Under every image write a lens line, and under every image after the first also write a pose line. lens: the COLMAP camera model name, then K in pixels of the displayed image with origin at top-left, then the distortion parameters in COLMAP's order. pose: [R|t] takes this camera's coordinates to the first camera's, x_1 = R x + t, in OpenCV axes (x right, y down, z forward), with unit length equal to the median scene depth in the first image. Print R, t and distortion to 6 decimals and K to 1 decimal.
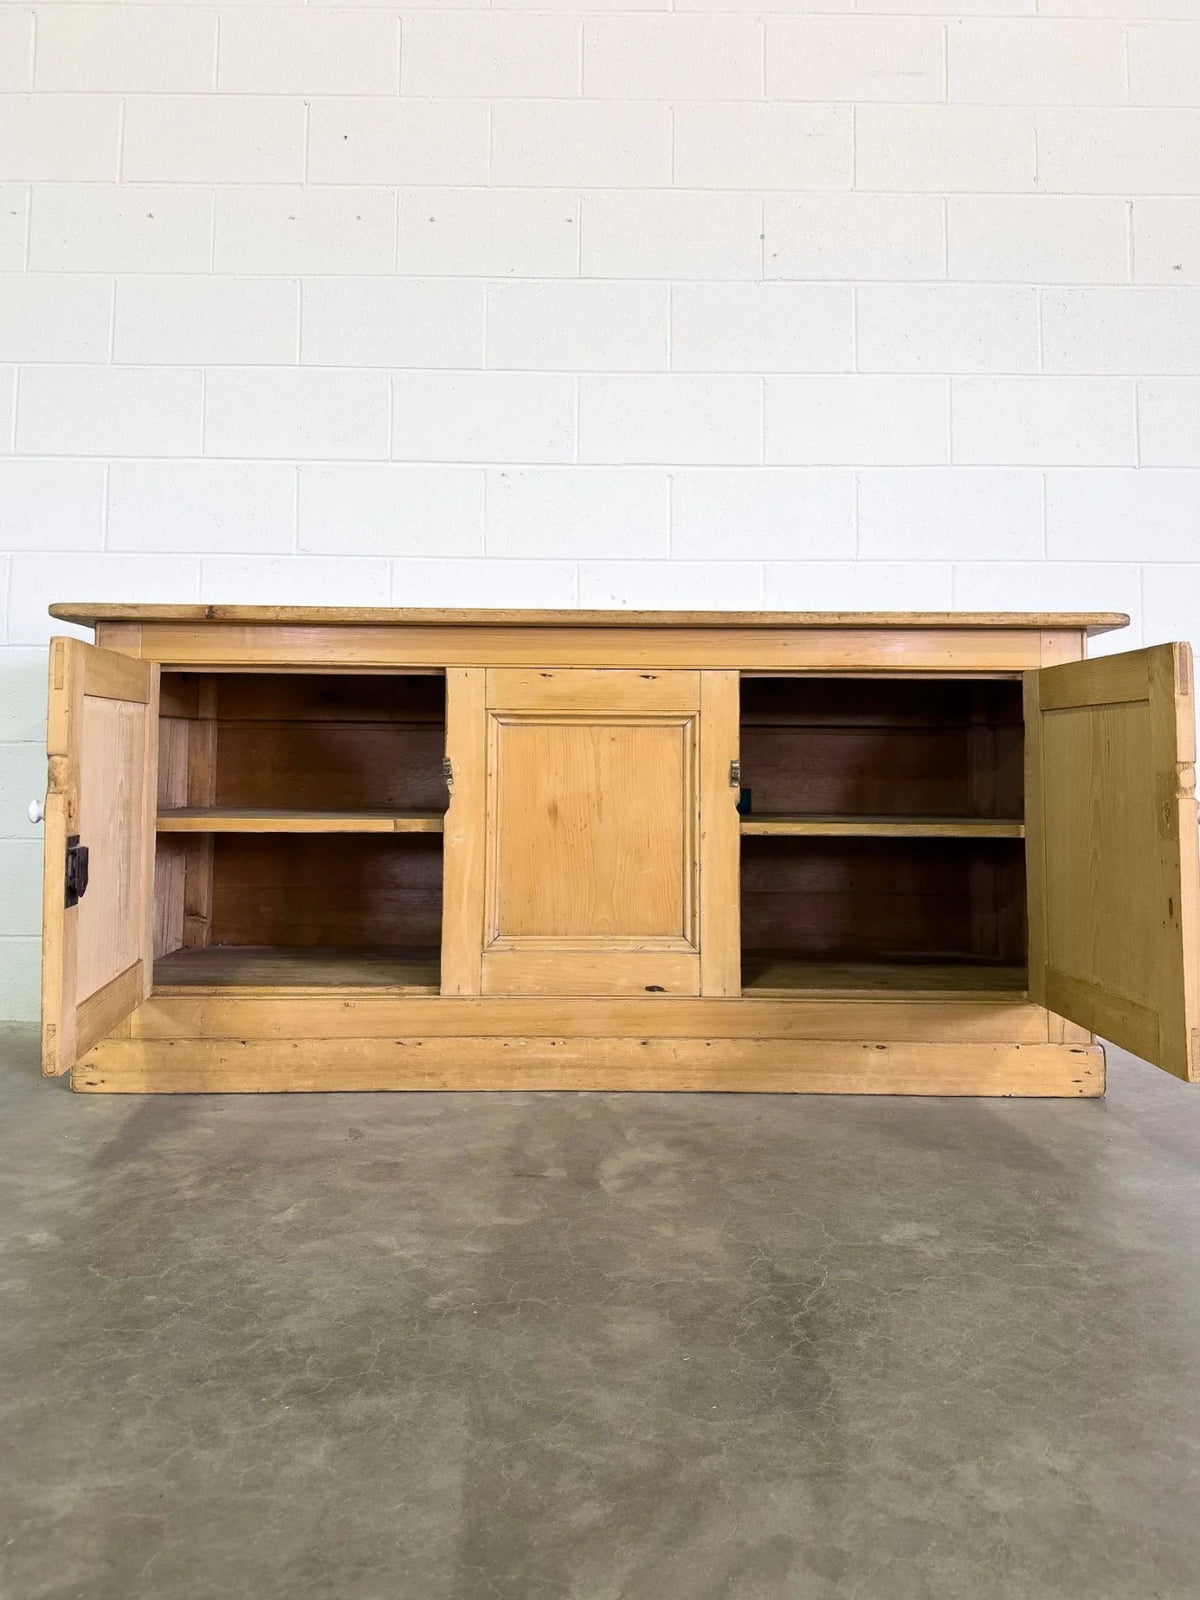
lens RADIAL K [[1123.6, 0, 611.0], [0, 1123.6, 704.8], [0, 0, 1]] dist [0.141131, -0.154172]
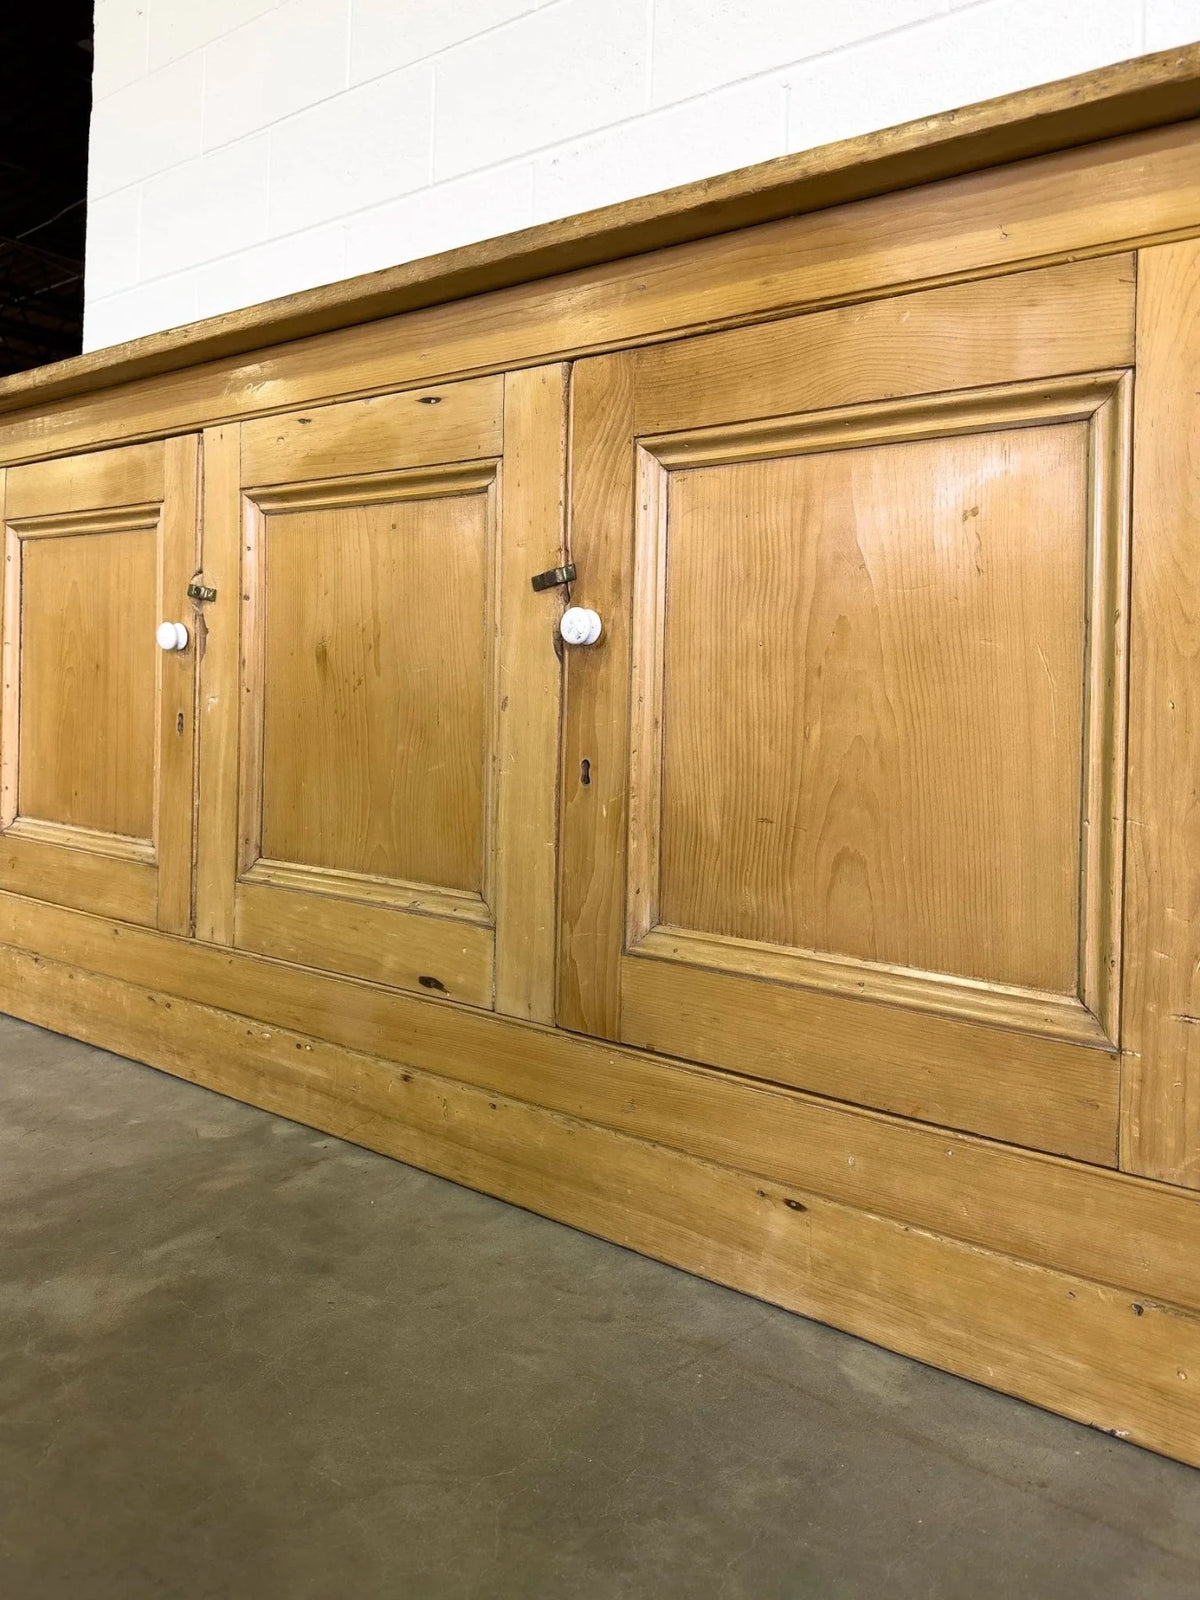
lens RADIAL K [[1188.8, 0, 590.7], [0, 1188.8, 696.5], [0, 0, 1]] dist [0.158291, -0.261185]
pose [[0.782088, 0.017929, -0.622910, 0.455264], [0.014361, 0.998802, 0.046779, 0.090400], [0.623003, -0.045531, 0.780894, 0.614558]]
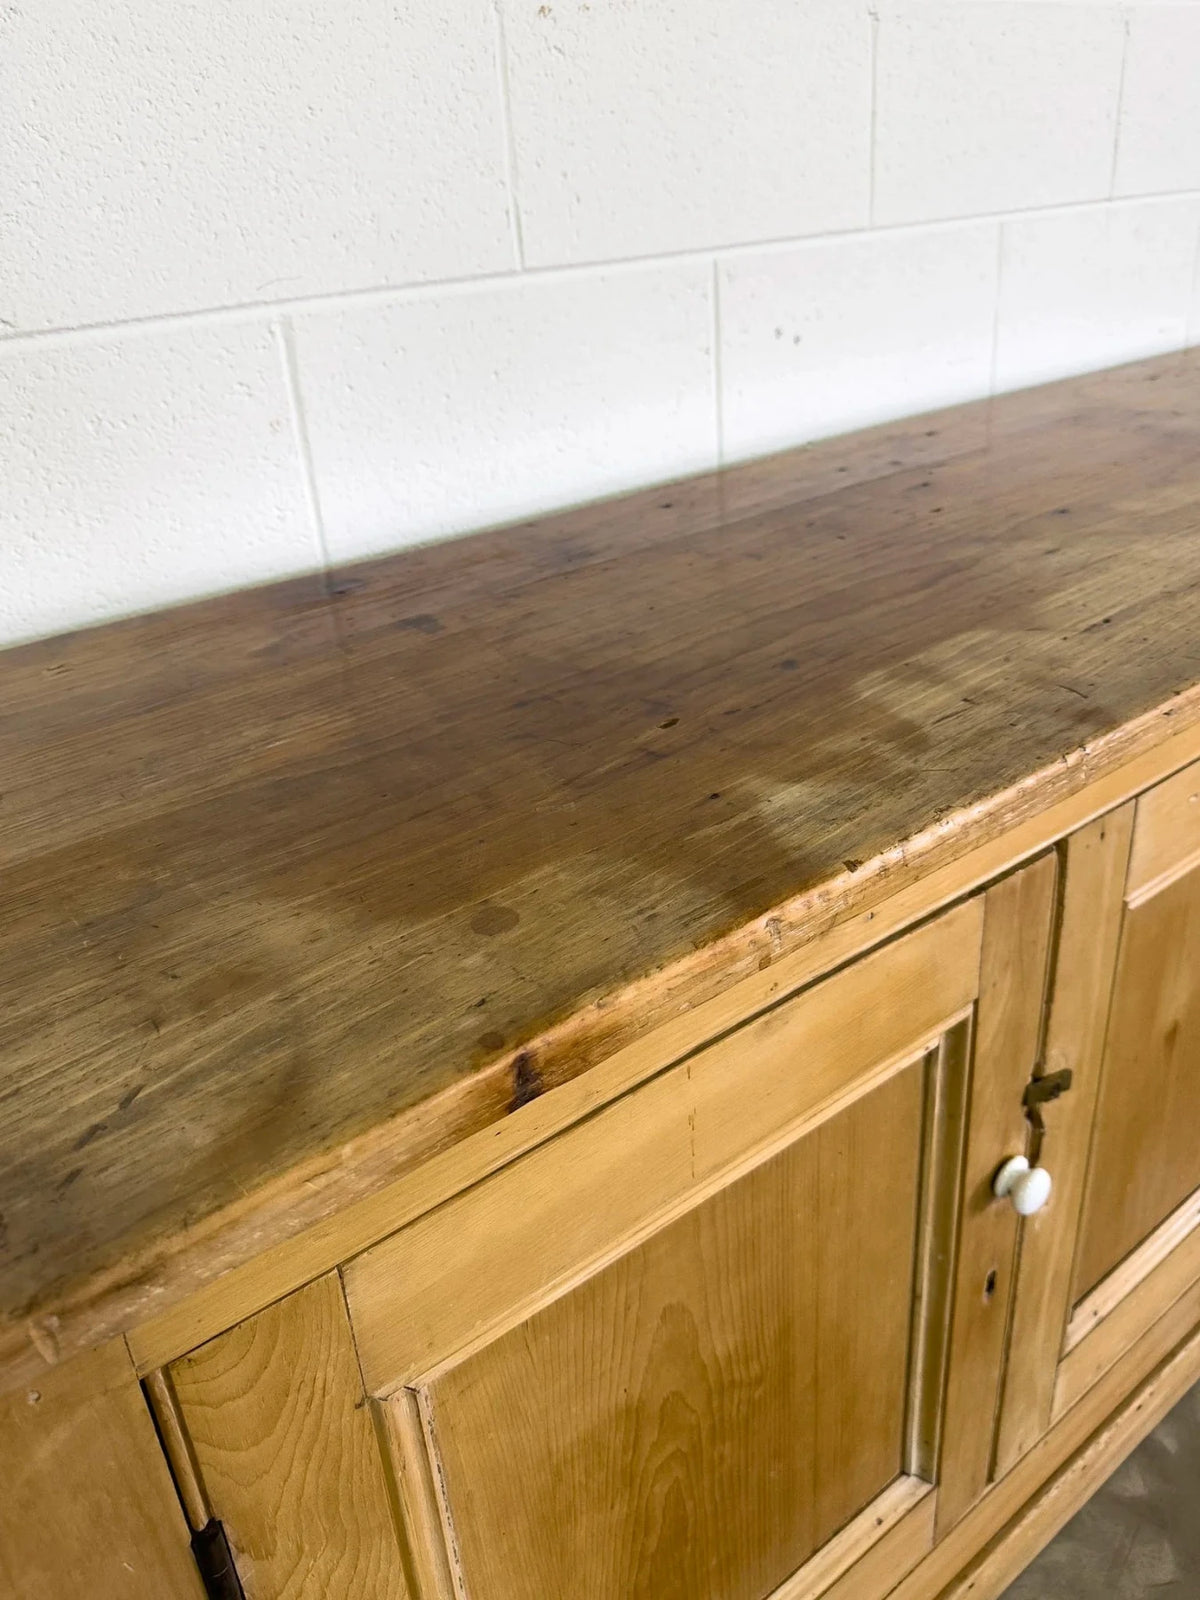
lens RADIAL K [[1195.7, 0, 599.5], [0, 1195.7, 708.2], [0, 0, 1]] dist [-0.000898, 0.001639]
pose [[0.805645, -0.298232, 0.511854, -0.424400], [0.042267, 0.890771, 0.452482, -0.229464], [-0.590889, -0.342905, 0.730251, 0.862338]]
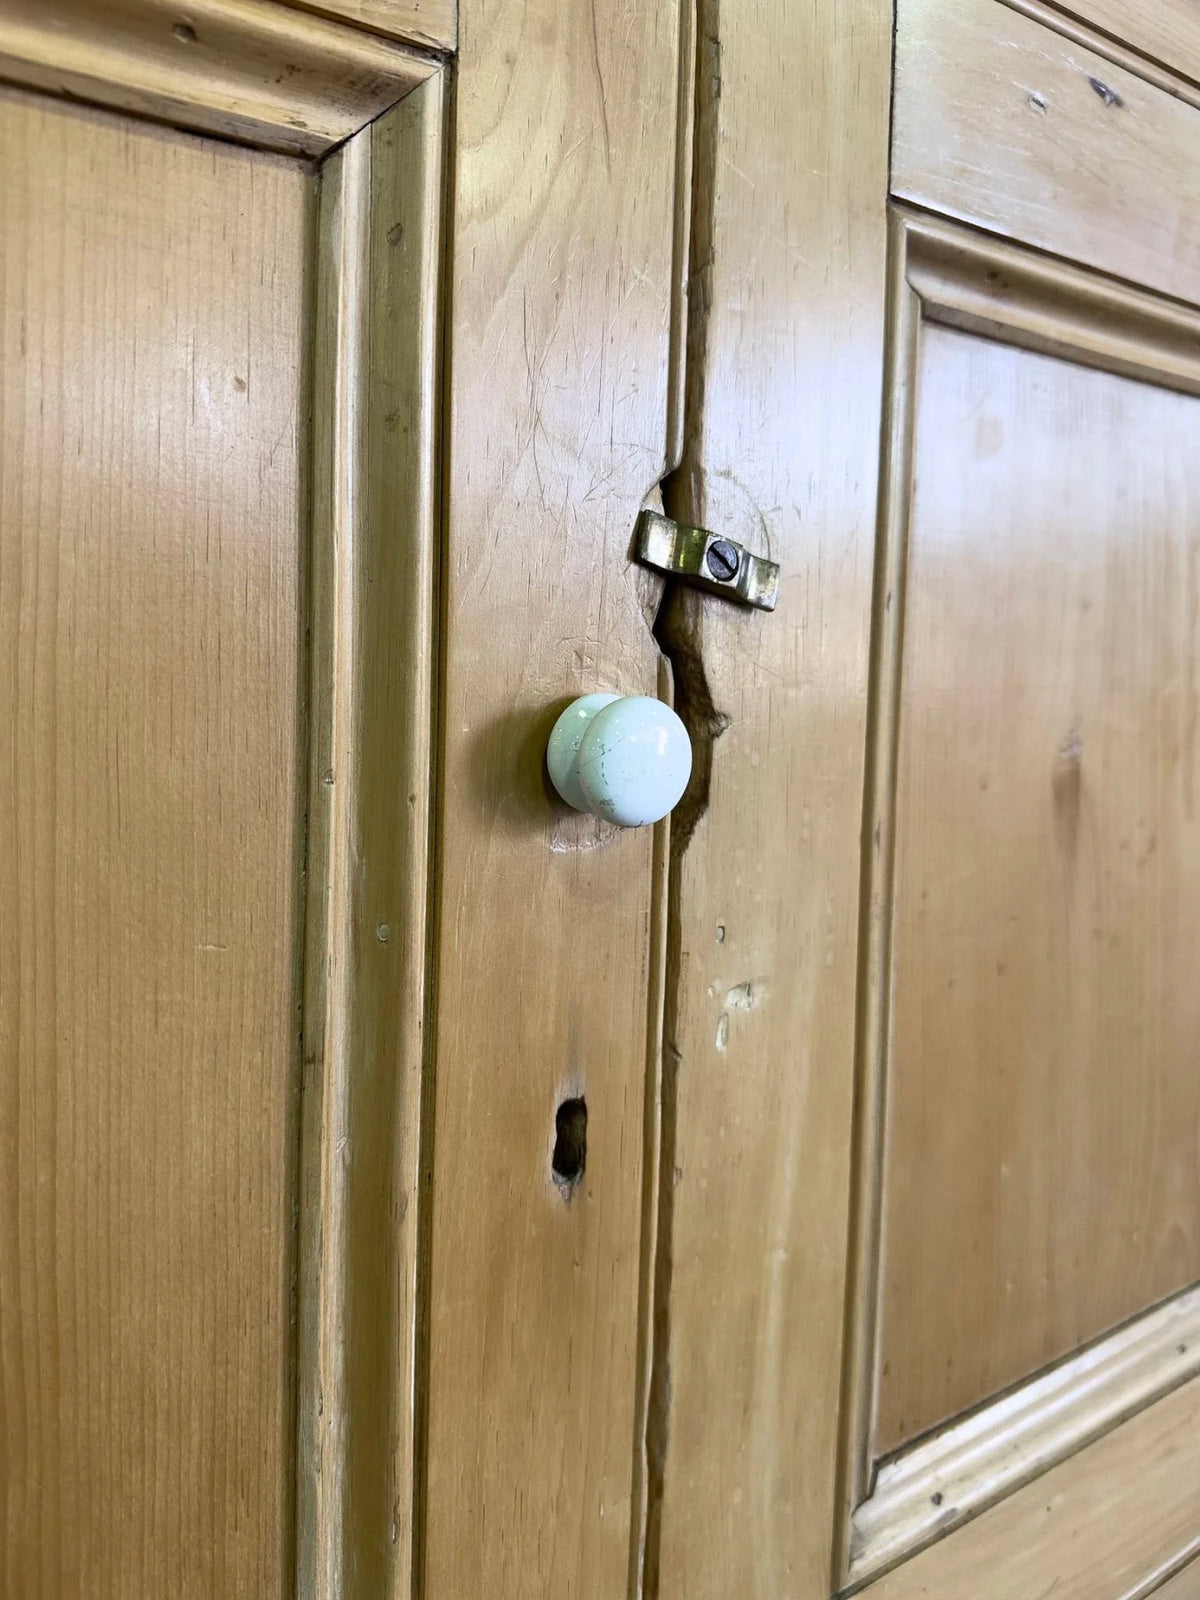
lens RADIAL K [[1178.4, 0, 597.7], [0, 1178.4, 691.6], [0, 0, 1]] dist [0.090820, -0.120826]
pose [[0.830373, -0.006881, 0.557166, -0.249410], [-0.051504, 0.994695, 0.089044, 0.063316], [-0.554823, -0.102636, 0.825614, 0.890710]]
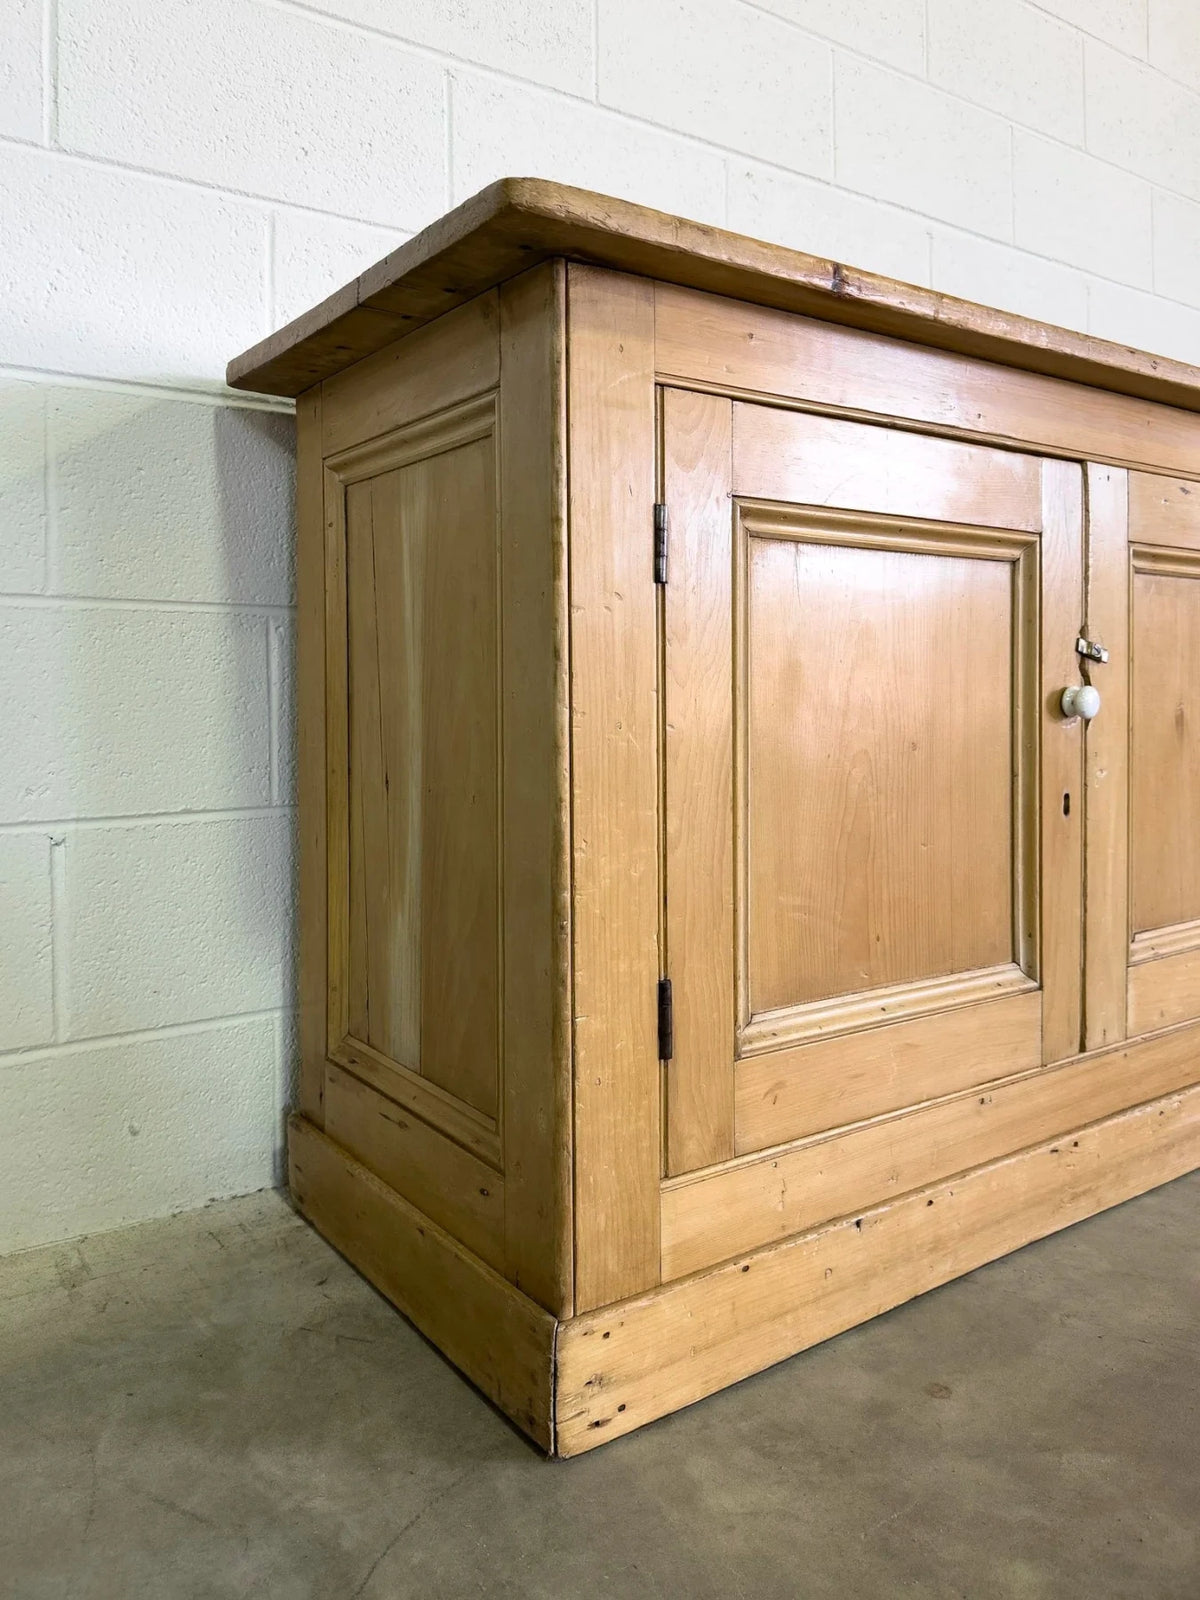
lens RADIAL K [[1178.4, 0, 597.7], [0, 1178.4, 691.6], [0, 0, 1]] dist [0.090820, -0.120826]
pose [[0.823429, -0.014455, 0.567235, -0.683840], [-0.020059, 0.998309, 0.054559, 0.052530], [-0.567065, -0.056303, 0.821747, 0.668972]]
